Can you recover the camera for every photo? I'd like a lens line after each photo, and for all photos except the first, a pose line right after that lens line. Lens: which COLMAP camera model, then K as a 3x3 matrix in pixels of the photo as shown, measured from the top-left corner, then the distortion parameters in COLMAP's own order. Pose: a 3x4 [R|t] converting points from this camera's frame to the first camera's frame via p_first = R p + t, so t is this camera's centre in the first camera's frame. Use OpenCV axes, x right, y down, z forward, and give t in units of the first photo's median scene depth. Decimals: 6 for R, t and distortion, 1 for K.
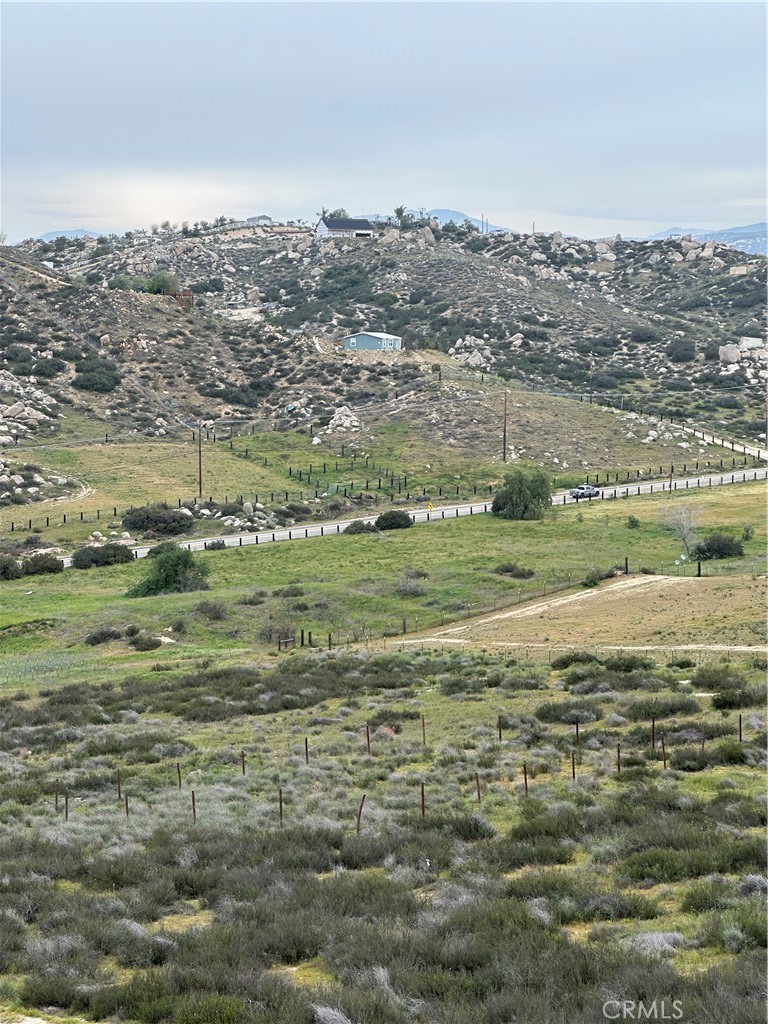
lens RADIAL K [[2271.0, 0, 396.2], [0, 2271.0, 512.6], [0, 0, 1]] dist [0.145544, 0.000000]
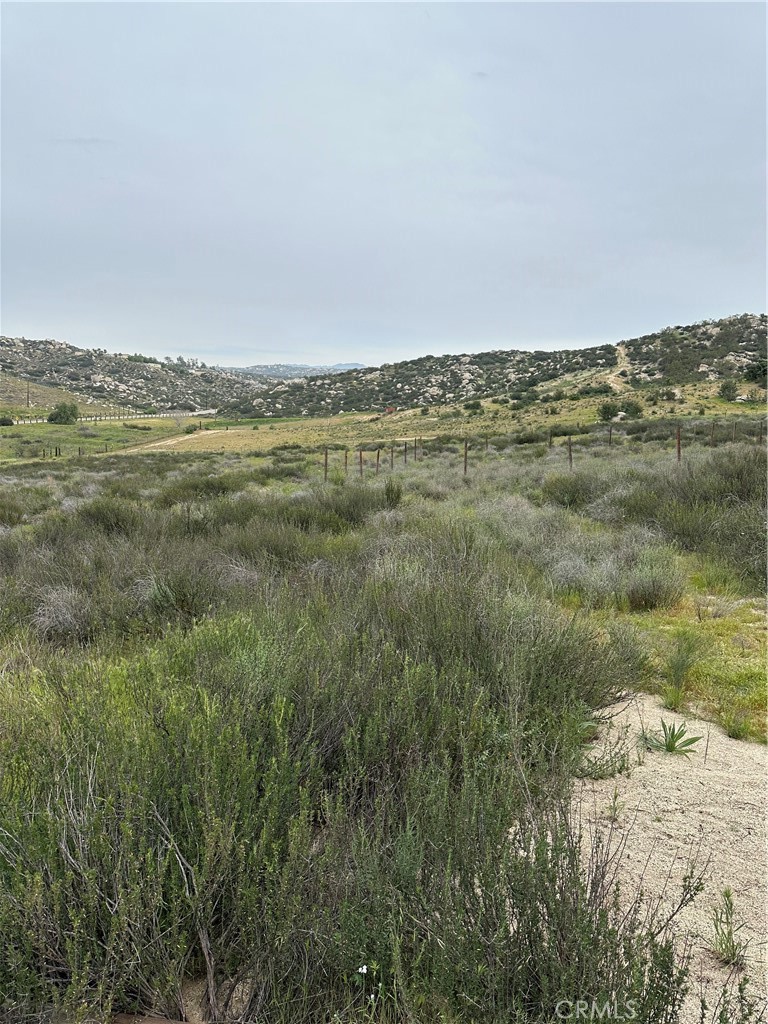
lens RADIAL K [[715.7, 0, 381.3], [0, 715.7, 527.0], [0, 0, 1]] dist [0.052987, -0.092201]
pose [[0.821782, -0.048289, 0.567752, -0.053781], [-0.002856, 0.996041, 0.088850, 0.021762], [-0.569795, -0.074637, 0.818390, 0.132425]]
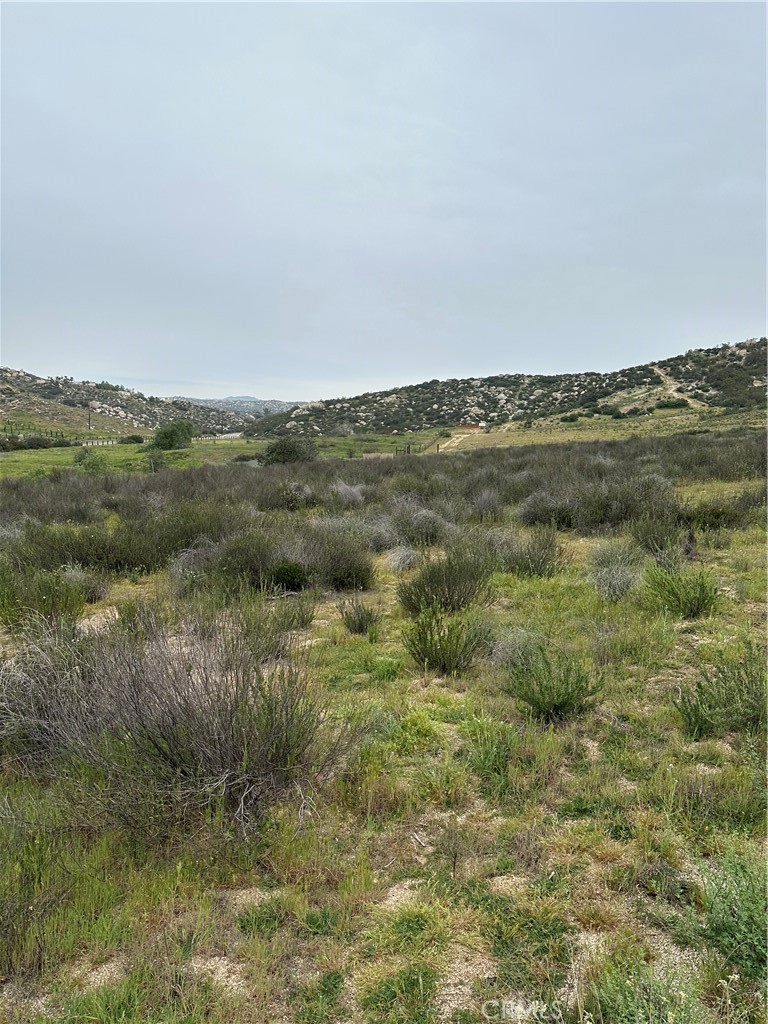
lens RADIAL K [[715.7, 0, 367.7], [0, 715.7, 563.1], [0, 0, 1]] dist [0.052987, -0.092201]
pose [[0.725976, -0.079669, 0.683089, -0.178168], [0.023176, 0.995537, 0.091478, 0.034590], [-0.687329, -0.050580, 0.724583, 0.207690]]
